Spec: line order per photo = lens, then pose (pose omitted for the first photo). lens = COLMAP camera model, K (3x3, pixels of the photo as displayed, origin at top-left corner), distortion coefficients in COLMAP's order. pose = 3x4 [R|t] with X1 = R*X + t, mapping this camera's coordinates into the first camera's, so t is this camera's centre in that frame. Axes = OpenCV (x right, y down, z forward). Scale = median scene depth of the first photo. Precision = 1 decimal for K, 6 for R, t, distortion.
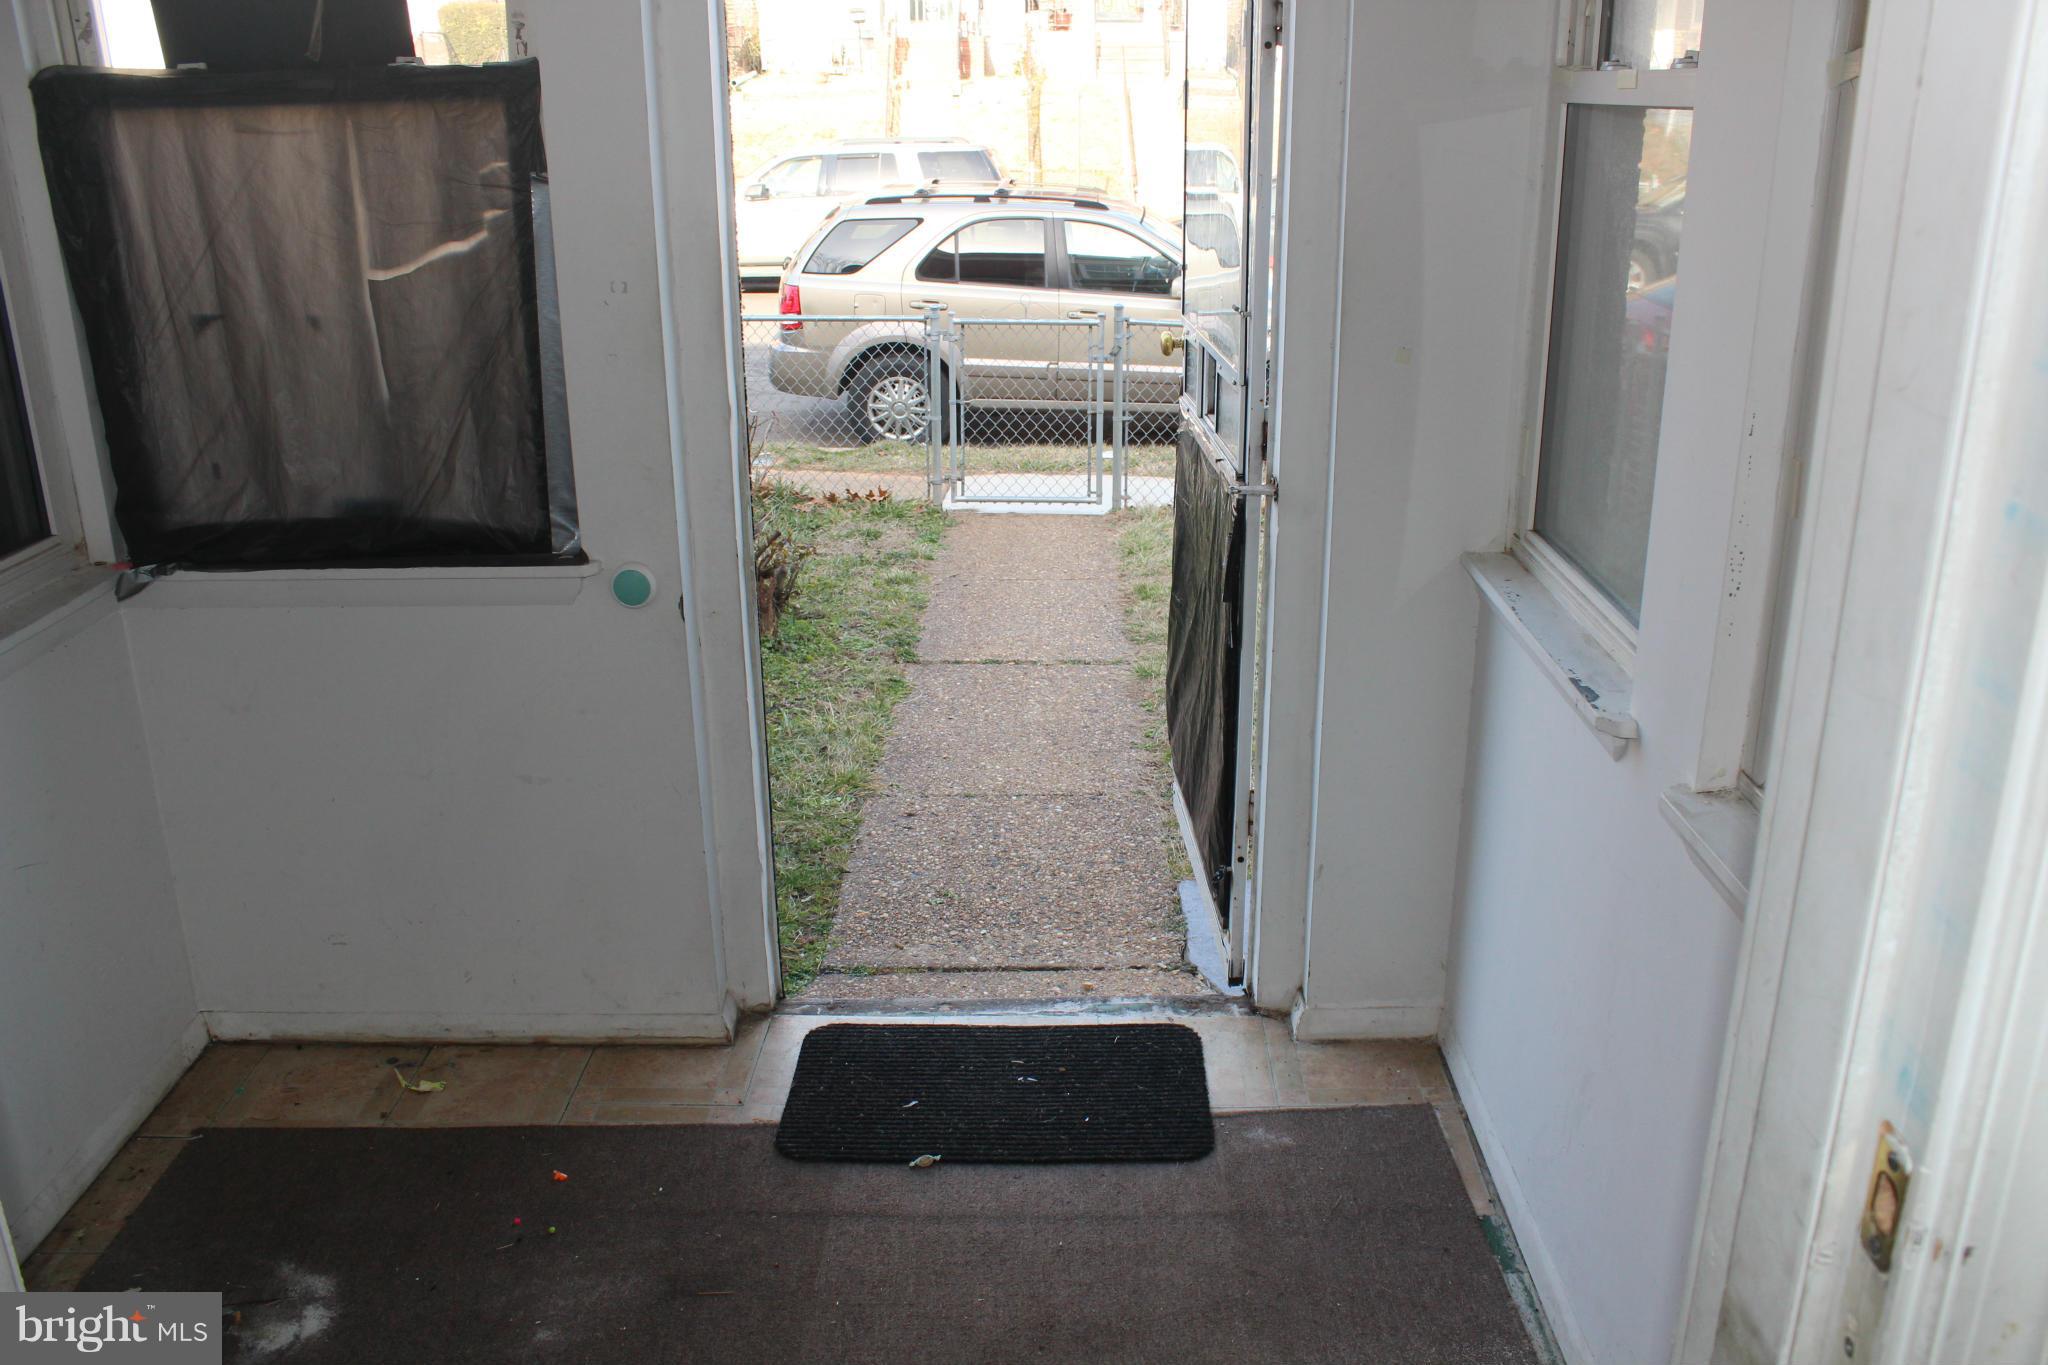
lens RADIAL K [[1694.3, 0, 1051.2], [0, 1694.3, 674.4], [0, 0, 1]] dist [-0.178328, 0.164615]
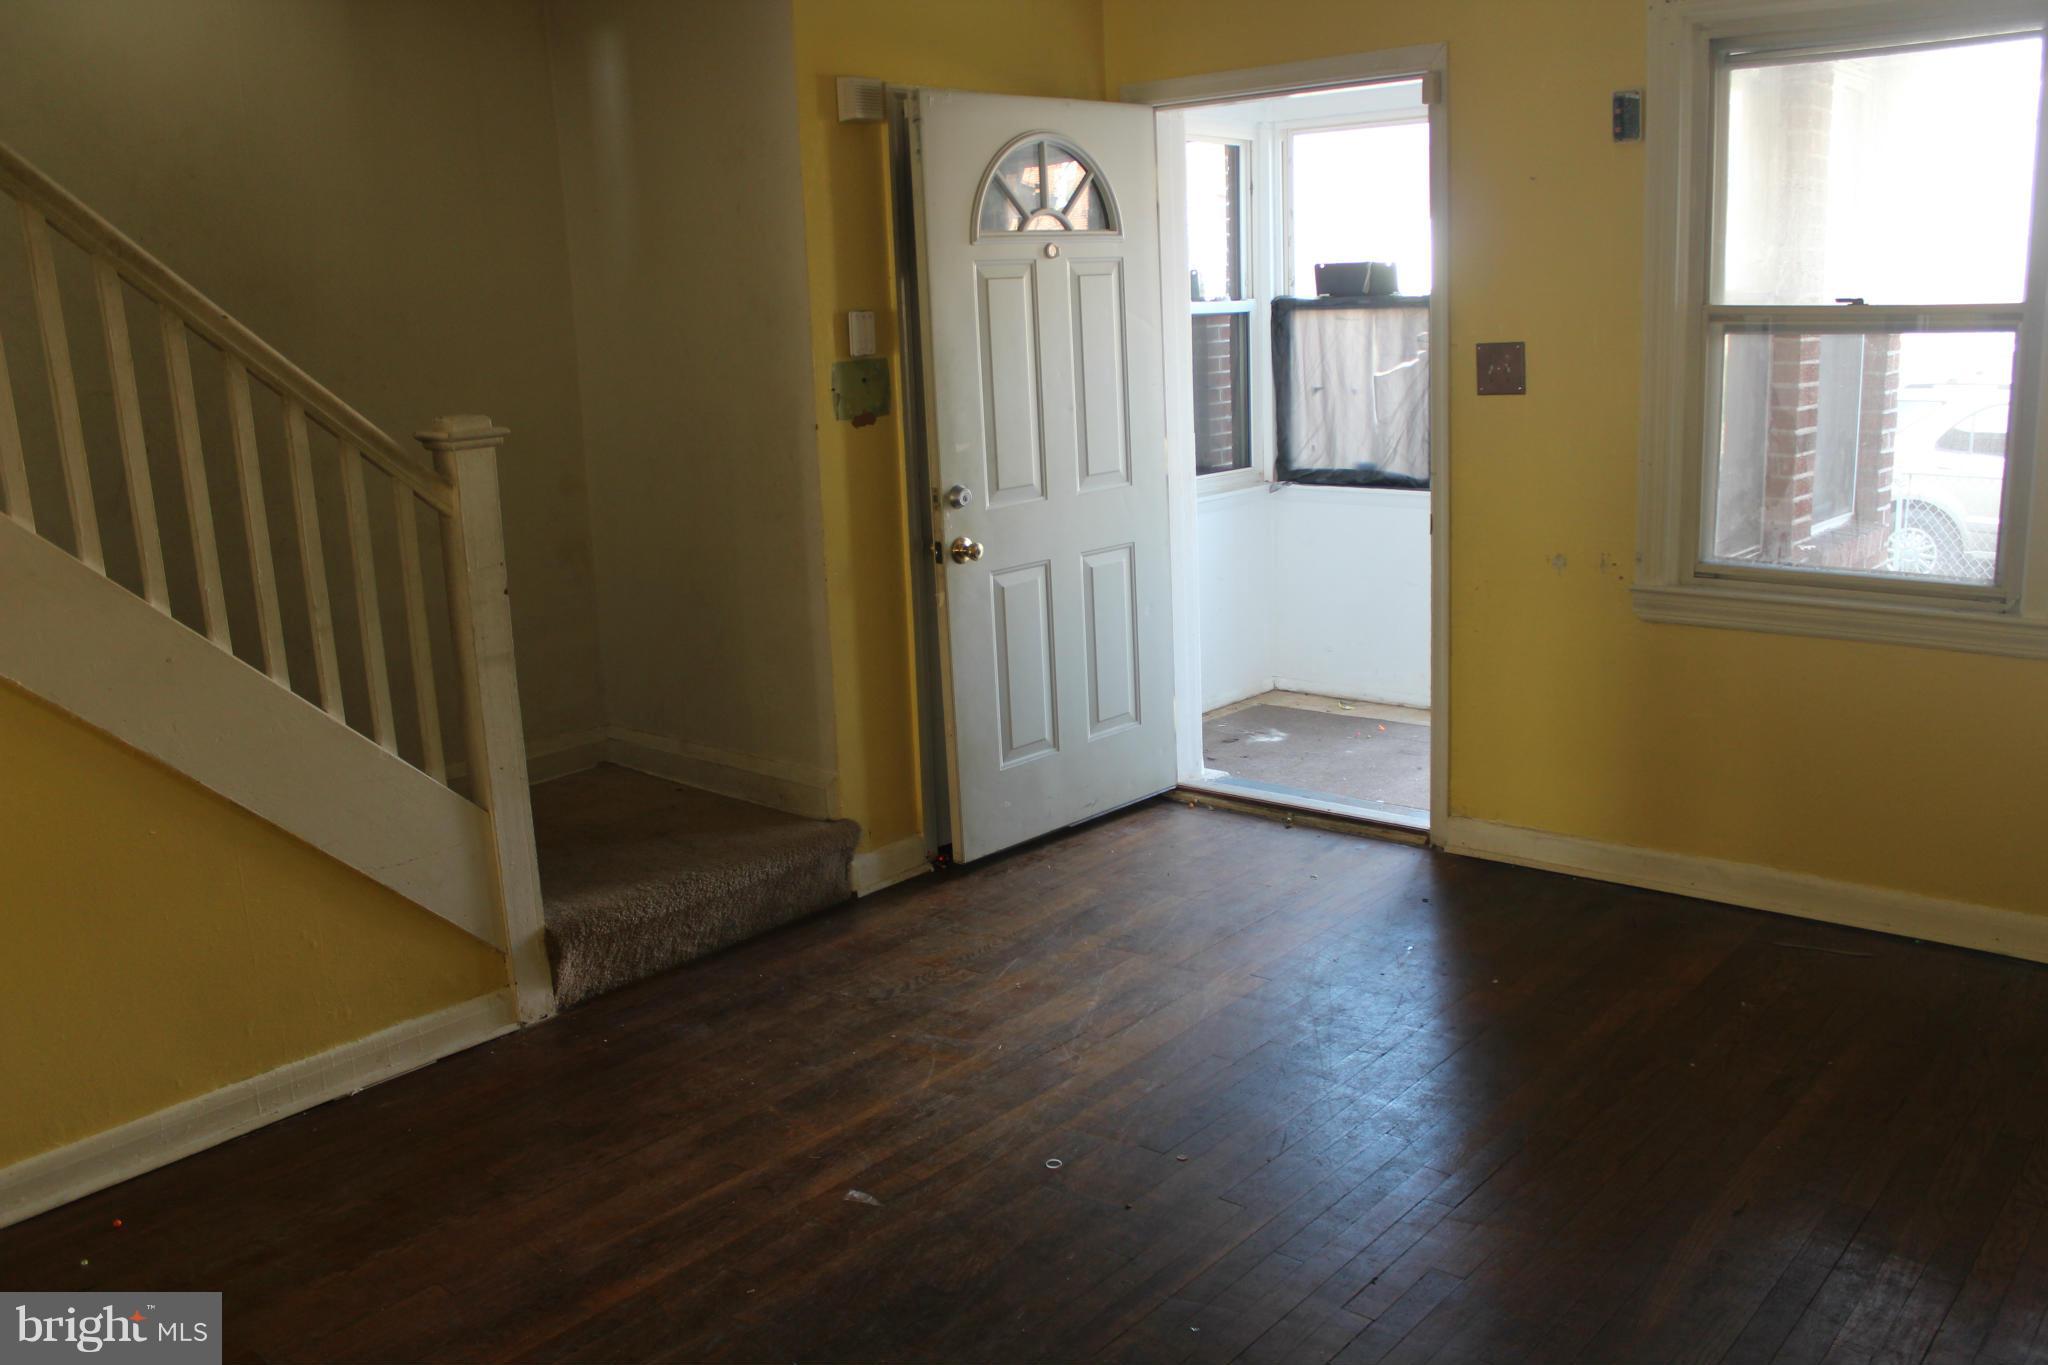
lens RADIAL K [[1694.3, 0, 1051.2], [0, 1694.3, 674.4], [0, 0, 1]] dist [-0.178328, 0.164615]
pose [[0.751263, 0.115623, -0.649797, 0.960348], [-0.188796, 0.981043, -0.043713, 0.428215], [0.632424, 0.155519, 0.758850, -1.238276]]
